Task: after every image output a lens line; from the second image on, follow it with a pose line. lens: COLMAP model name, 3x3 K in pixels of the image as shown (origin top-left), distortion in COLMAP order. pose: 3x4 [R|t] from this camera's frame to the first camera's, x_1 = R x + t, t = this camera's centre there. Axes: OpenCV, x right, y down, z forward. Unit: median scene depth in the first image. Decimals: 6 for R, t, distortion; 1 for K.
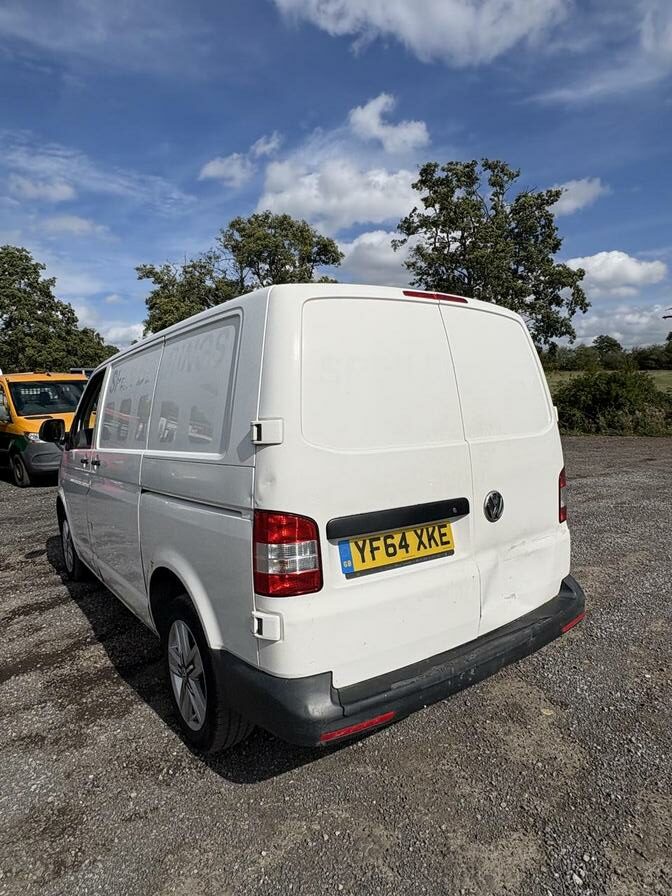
lens RADIAL K [[527.9, 0, 336.0], [0, 527.9, 448.0], [0, 0, 1]] dist [-0.000426, 0.001542]
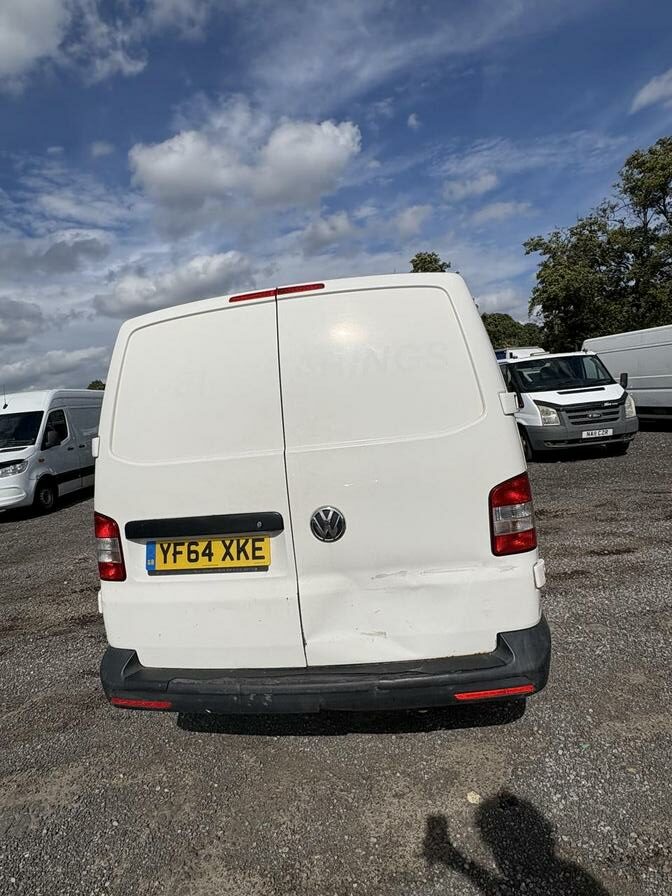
lens RADIAL K [[527.4, 0, 336.7], [0, 527.4, 454.3], [0, 0, 1]] dist [0.002109, 0.001252]
pose [[0.715299, 0.009089, -0.698759, 1.020135], [0.031280, 0.998497, 0.045009, -0.047077], [0.698118, -0.054052, 0.713940, 0.448055]]
